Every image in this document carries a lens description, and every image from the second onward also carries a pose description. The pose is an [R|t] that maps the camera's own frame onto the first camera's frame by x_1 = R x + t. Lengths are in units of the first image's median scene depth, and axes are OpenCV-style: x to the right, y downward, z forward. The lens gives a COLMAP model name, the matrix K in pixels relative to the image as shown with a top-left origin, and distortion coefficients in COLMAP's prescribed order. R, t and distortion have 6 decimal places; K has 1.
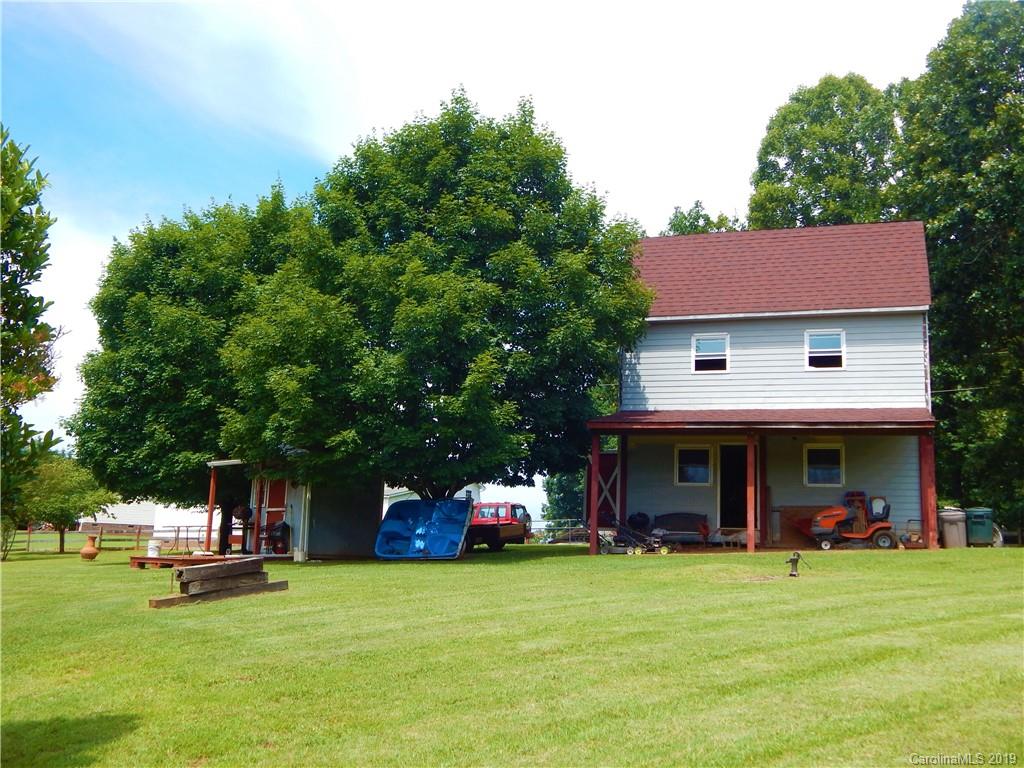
lens RADIAL K [[1014.5, 0, 512.4], [0, 1014.5, 383.8], [0, 0, 1]] dist [-0.016882, 0.000000]
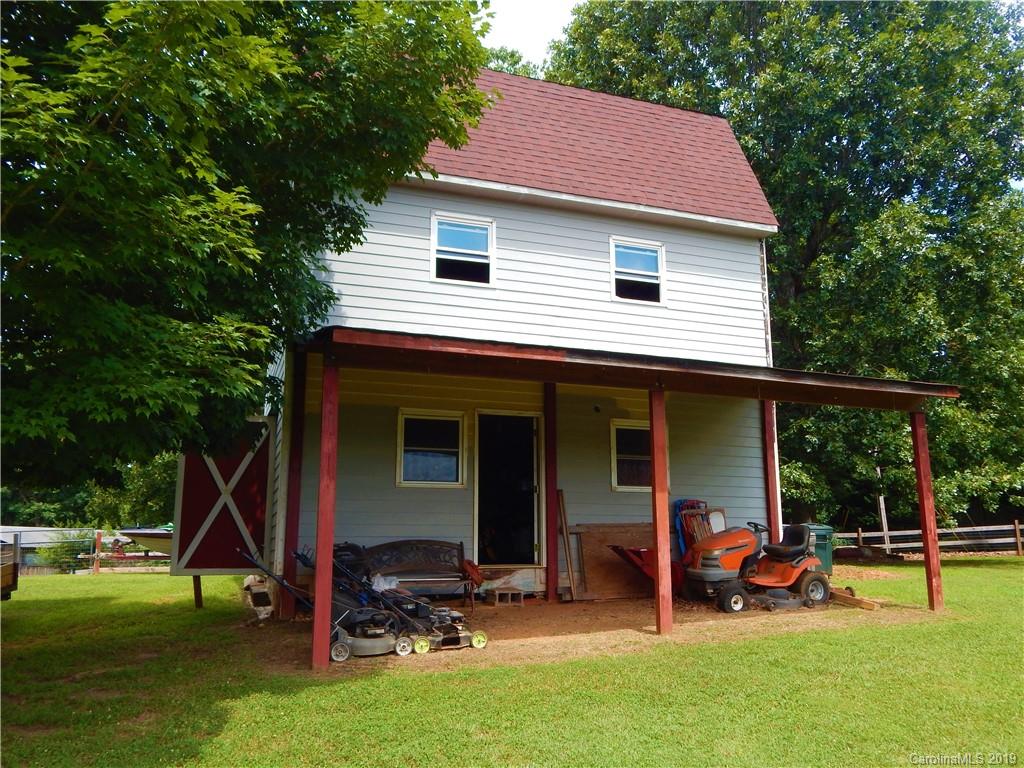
lens RADIAL K [[828.5, 0, 513.3], [0, 828.5, 387.5], [0, 0, 1]] dist [0.048602, 0.001845]
pose [[0.797698, 0.084904, 0.597050, -0.051187], [-0.073792, 0.996342, -0.043095, 0.065610], [-0.598525, -0.009681, 0.801046, 0.639728]]
